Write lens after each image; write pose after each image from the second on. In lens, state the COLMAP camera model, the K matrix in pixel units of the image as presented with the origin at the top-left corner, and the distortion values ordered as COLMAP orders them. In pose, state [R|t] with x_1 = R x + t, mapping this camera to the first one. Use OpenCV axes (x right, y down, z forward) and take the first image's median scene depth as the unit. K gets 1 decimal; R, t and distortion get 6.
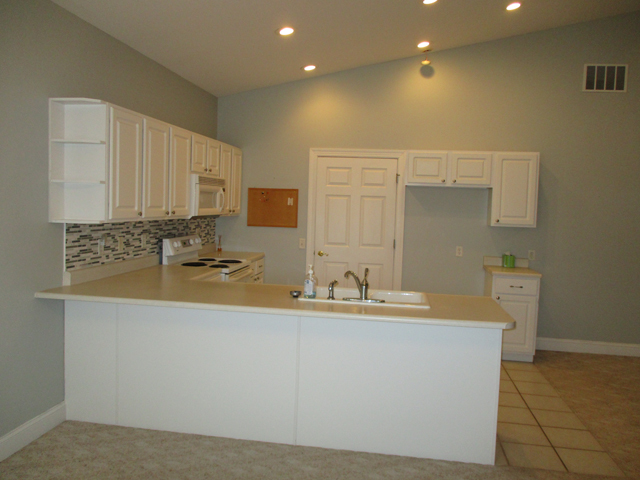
lens RADIAL K [[541.2, 0, 320.0], [0, 541.2, 240.0], [0, 0, 1]] dist [-0.014557, -0.007113]
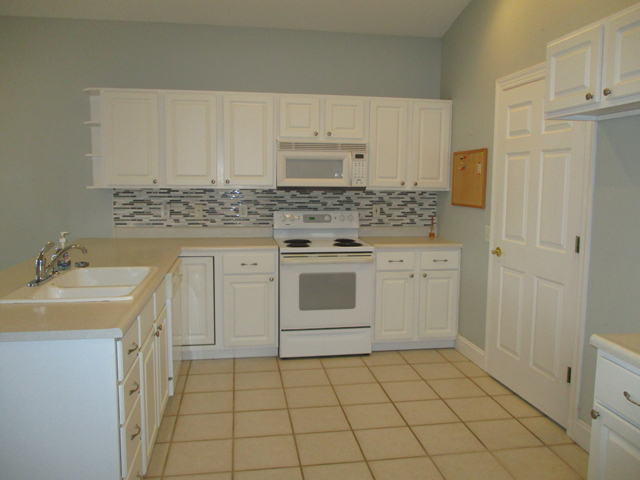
lens RADIAL K [[541.2, 0, 320.0], [0, 541.2, 240.0], [0, 0, 1]] dist [-0.014557, -0.007113]
pose [[0.301261, 0.079998, -0.950180, 0.772289], [-0.065137, 0.995873, 0.063193, -0.020137], [0.951314, 0.042854, 0.305228, 0.930634]]
